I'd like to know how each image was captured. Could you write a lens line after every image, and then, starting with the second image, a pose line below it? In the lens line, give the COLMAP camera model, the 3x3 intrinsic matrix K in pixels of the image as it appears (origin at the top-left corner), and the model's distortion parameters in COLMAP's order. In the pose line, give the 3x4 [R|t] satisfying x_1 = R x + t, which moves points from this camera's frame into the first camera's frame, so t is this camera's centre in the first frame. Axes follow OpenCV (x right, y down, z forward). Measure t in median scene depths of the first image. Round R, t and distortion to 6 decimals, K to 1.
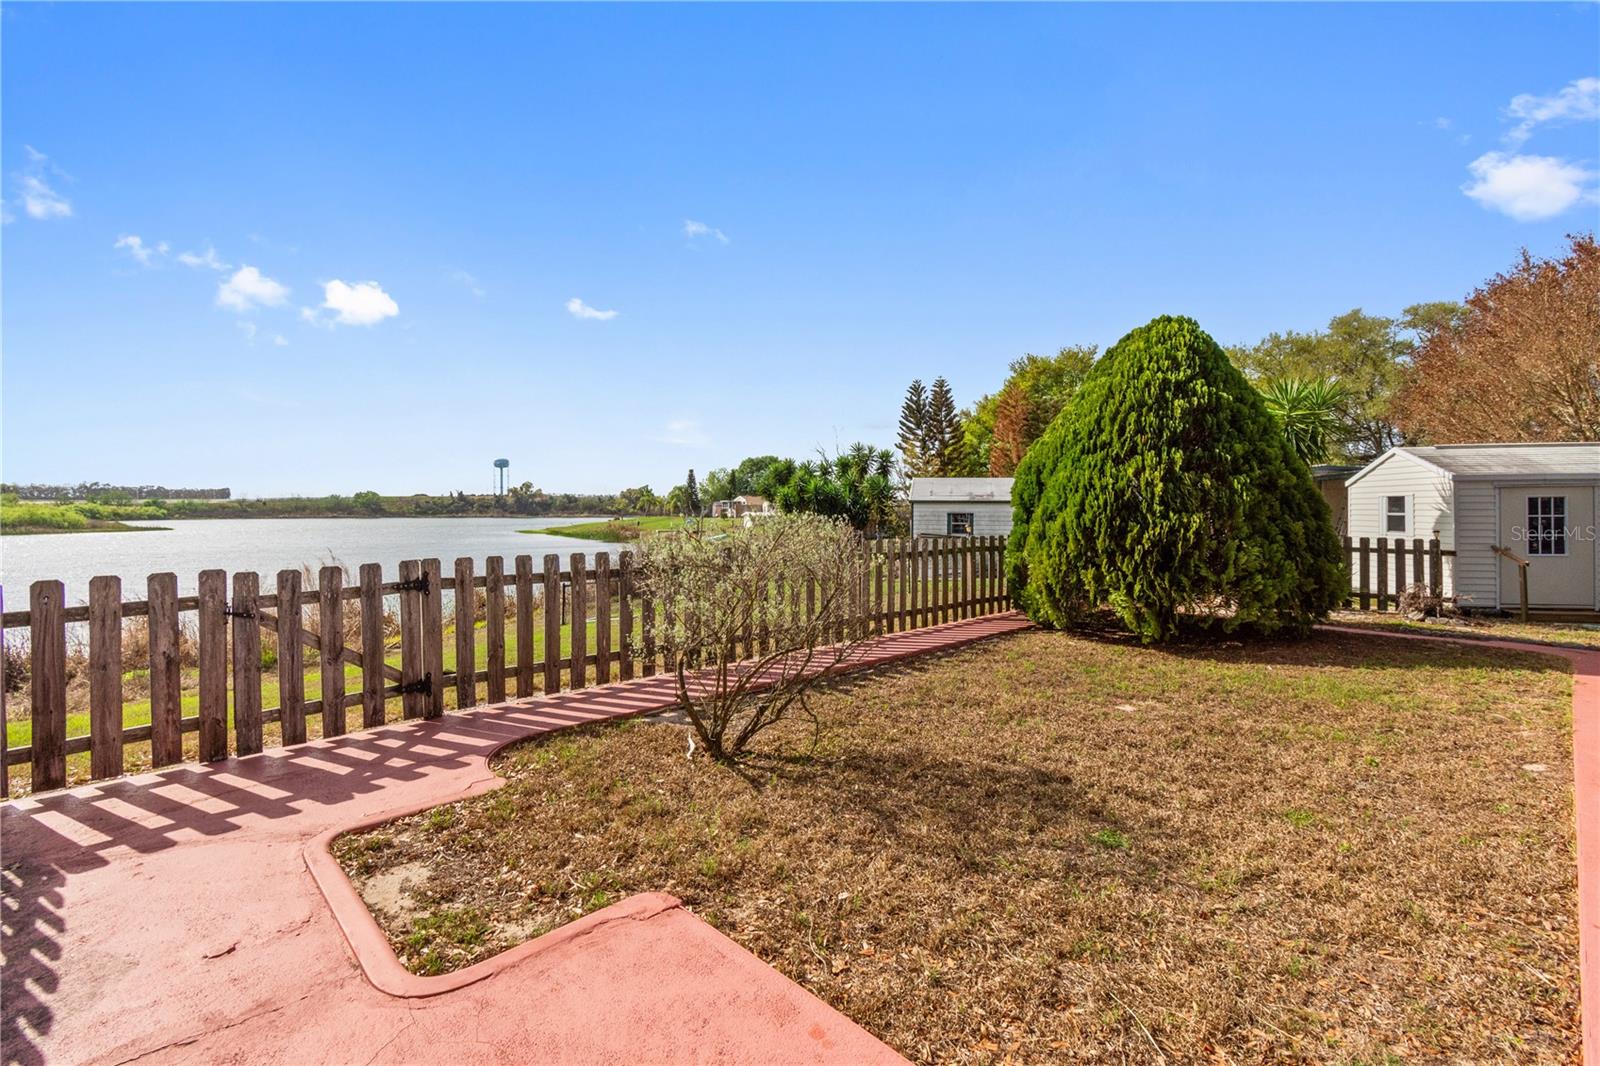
lens RADIAL K [[709.9, 0, 803.9], [0, 709.9, 525.2], [0, 0, 1]] dist [0.008199, 0.000155]
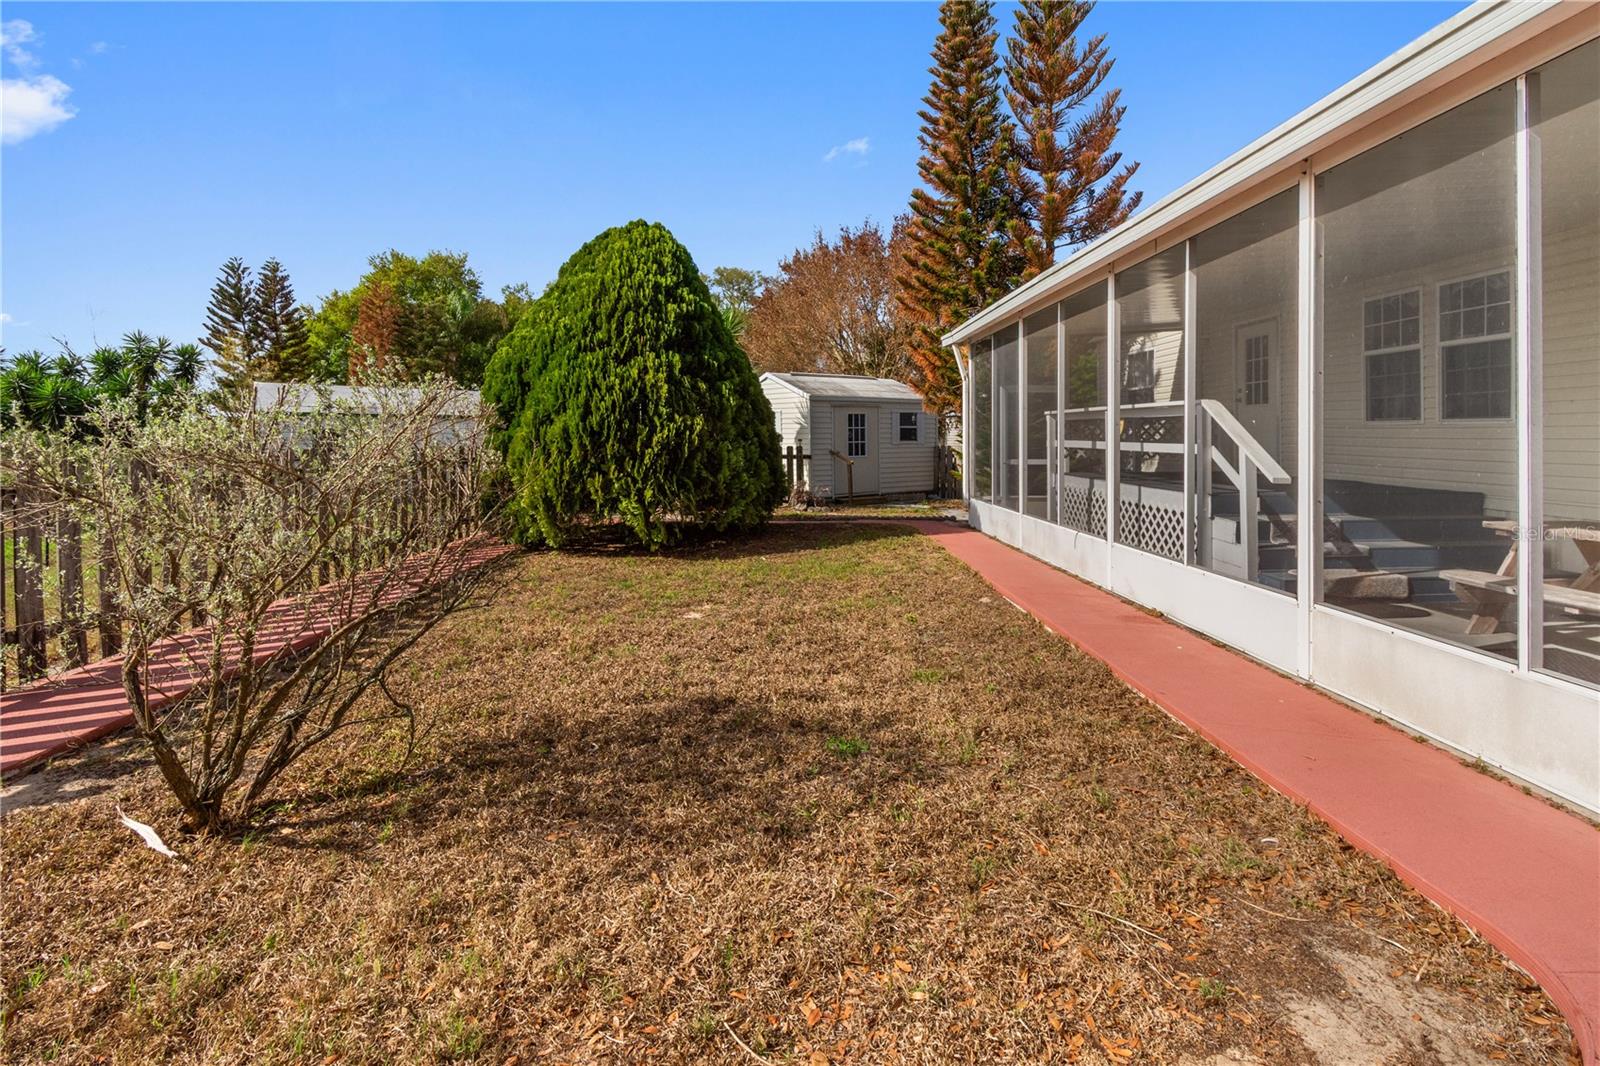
lens RADIAL K [[748.7, 0, 775.9], [0, 748.7, 431.2], [0, 0, 1]] dist [0.003694, 0.001163]
pose [[0.684084, 0.004586, 0.729389, -0.245676], [0.014660, 0.999692, -0.020034, 0.045347], [-0.729256, 0.024398, 0.683806, 0.307742]]
